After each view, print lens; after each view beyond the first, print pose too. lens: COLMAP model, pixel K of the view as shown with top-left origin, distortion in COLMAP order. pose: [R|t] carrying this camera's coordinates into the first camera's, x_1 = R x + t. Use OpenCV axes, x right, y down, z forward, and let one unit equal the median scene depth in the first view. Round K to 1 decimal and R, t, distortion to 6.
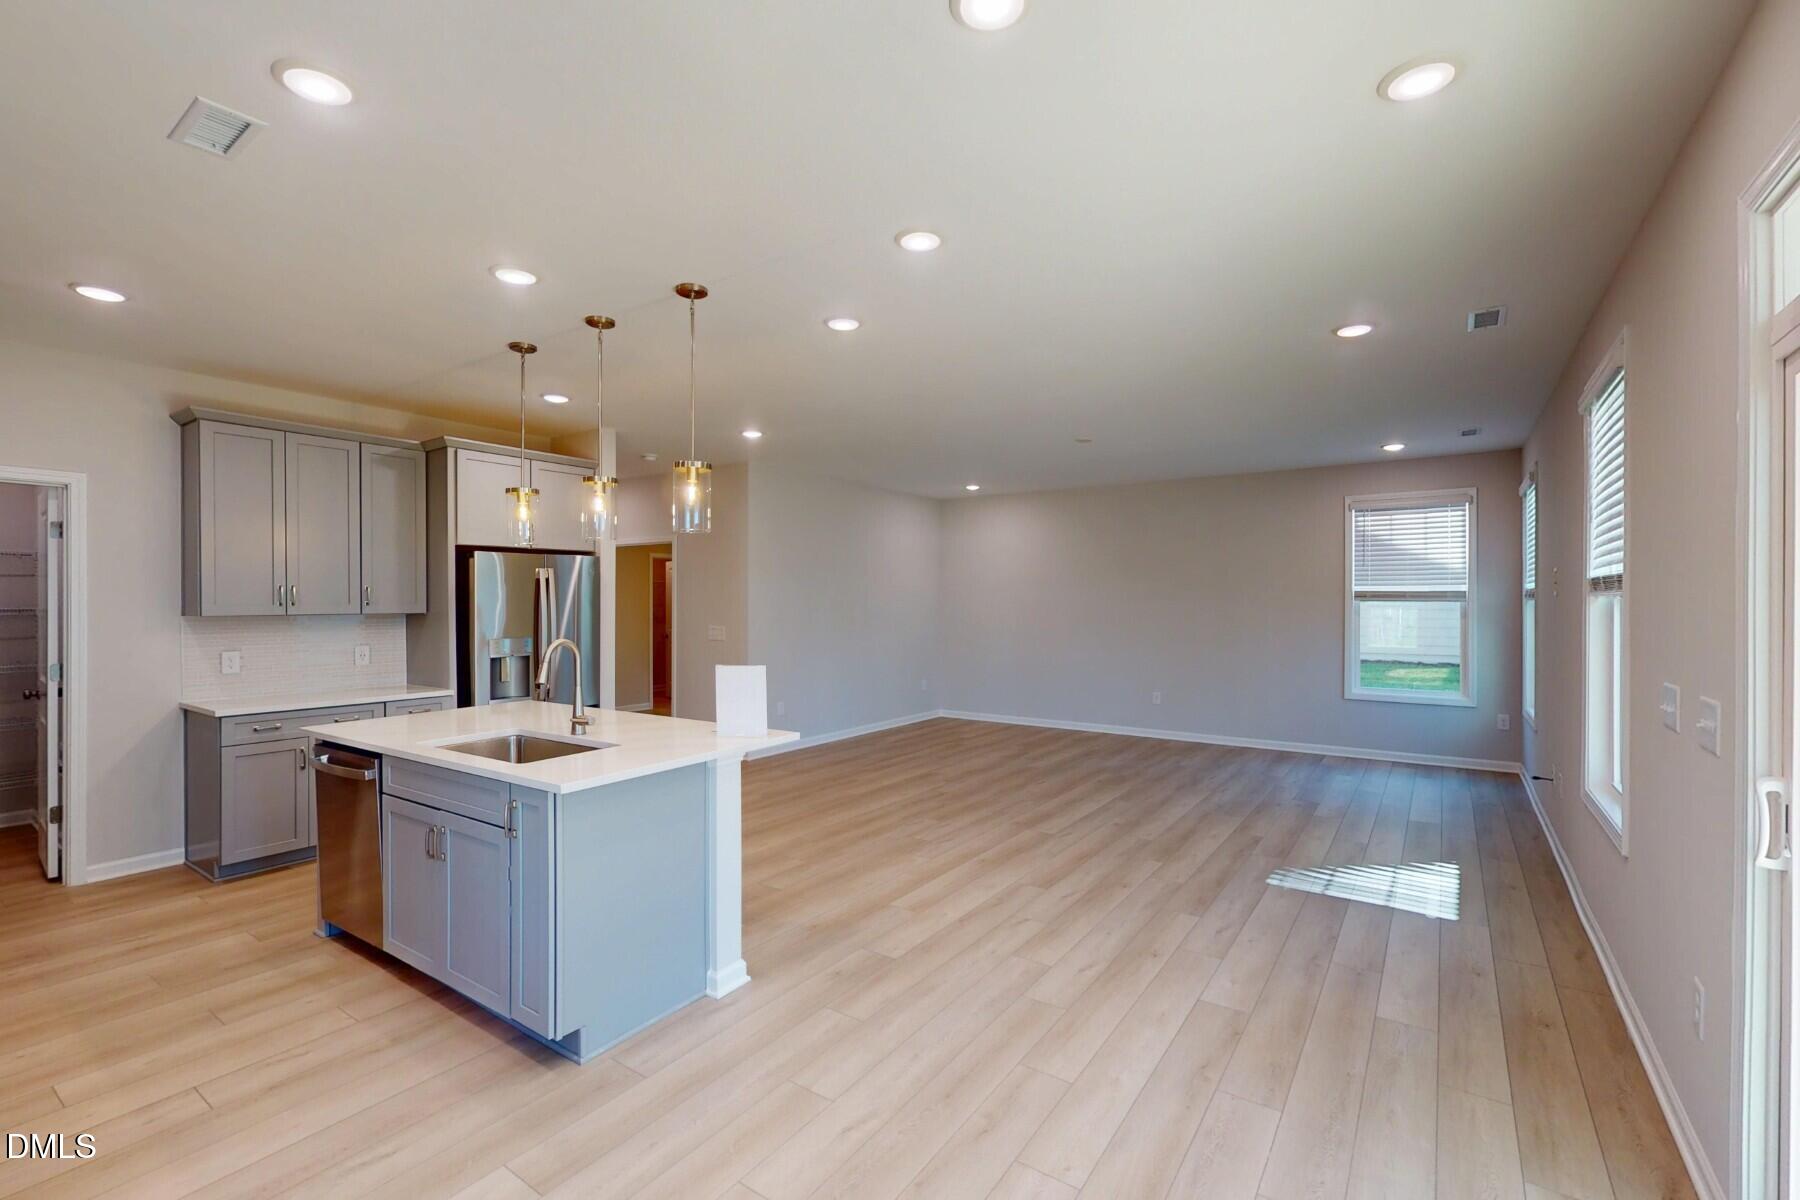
lens RADIAL K [[787.4, 0, 885.5], [0, 787.4, 596.1], [0, 0, 1]] dist [0.001124, -0.000170]
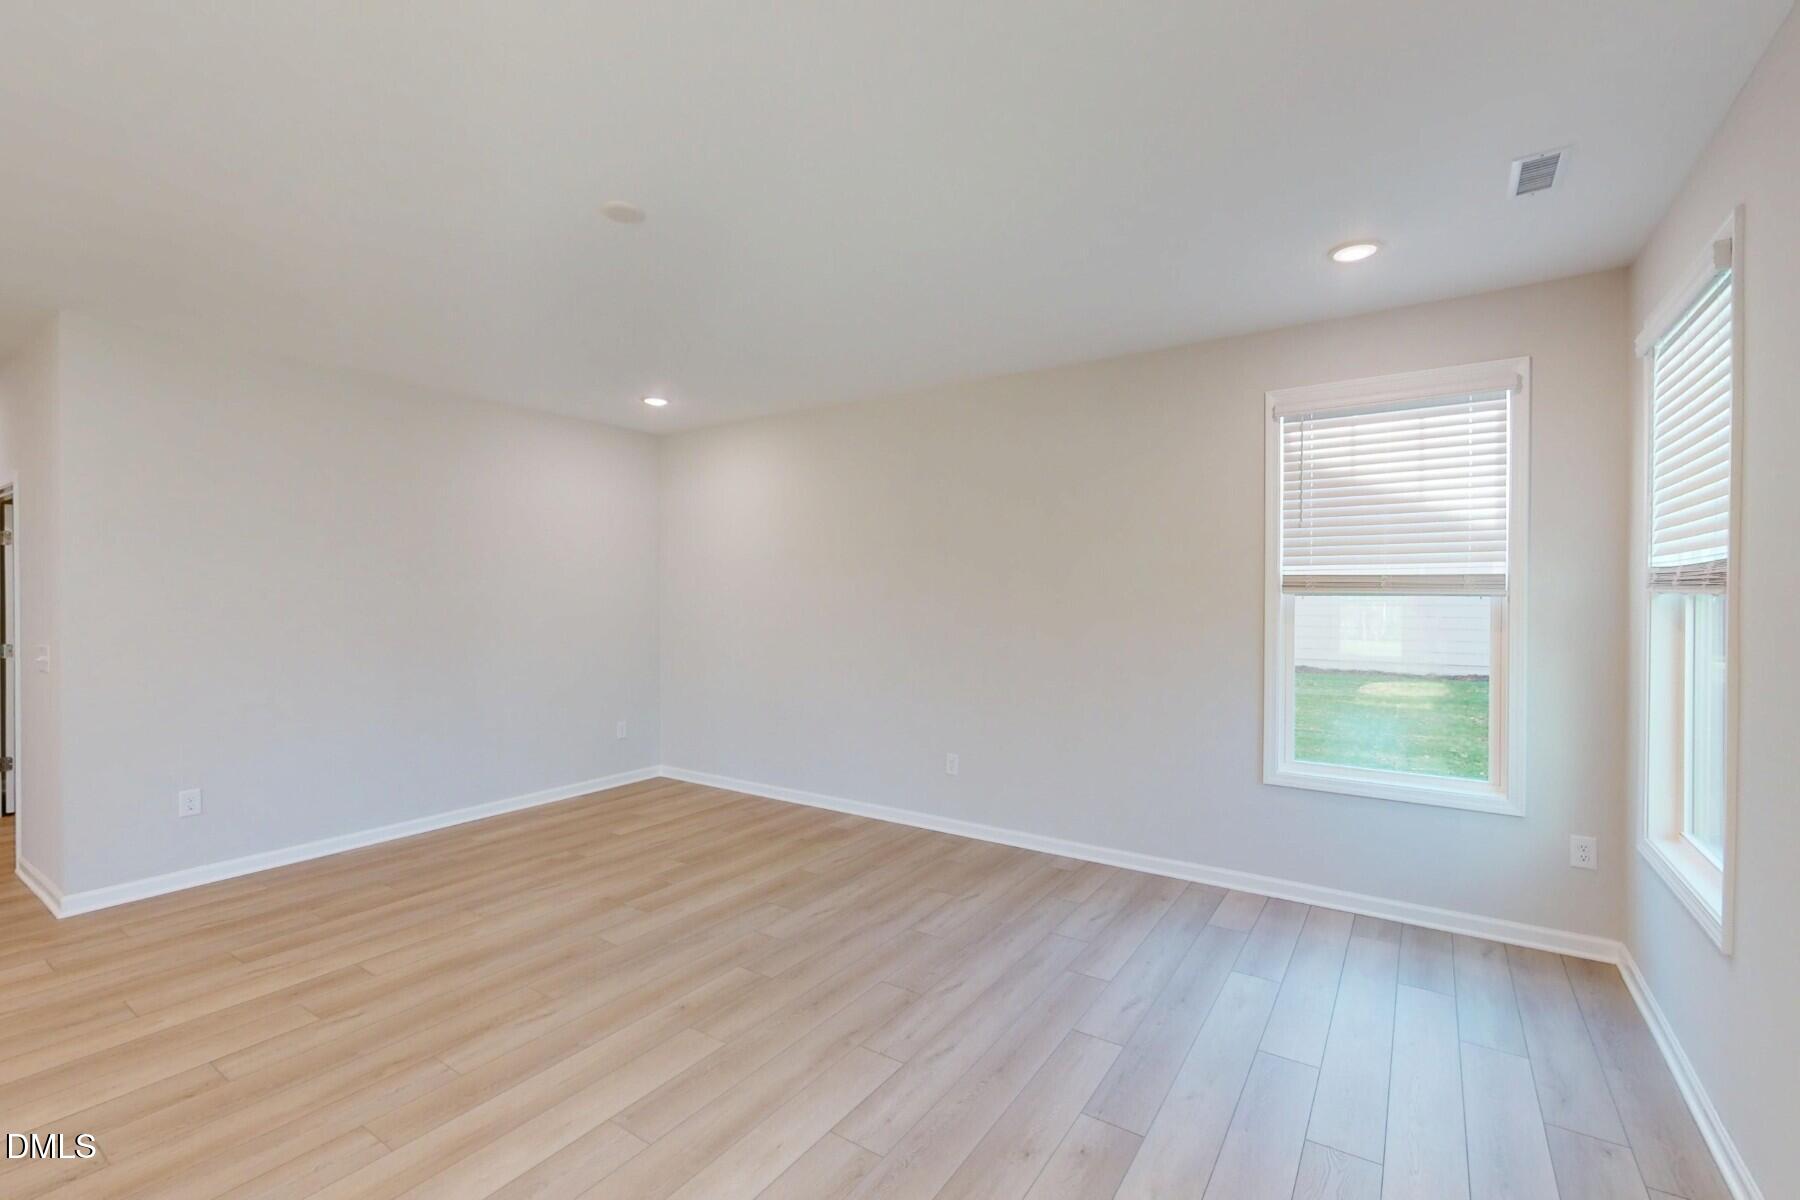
lens RADIAL K [[787.4, 0, 887.5], [0, 787.4, 597.3], [0, 0, 1]] dist [0.001124, -0.000170]
pose [[0.999880, -0.000166, 0.015502, 0.329514], [0.000003, 0.999945, 0.010475, 0.002479], [-0.015502, -0.010474, 0.999825, 0.490259]]
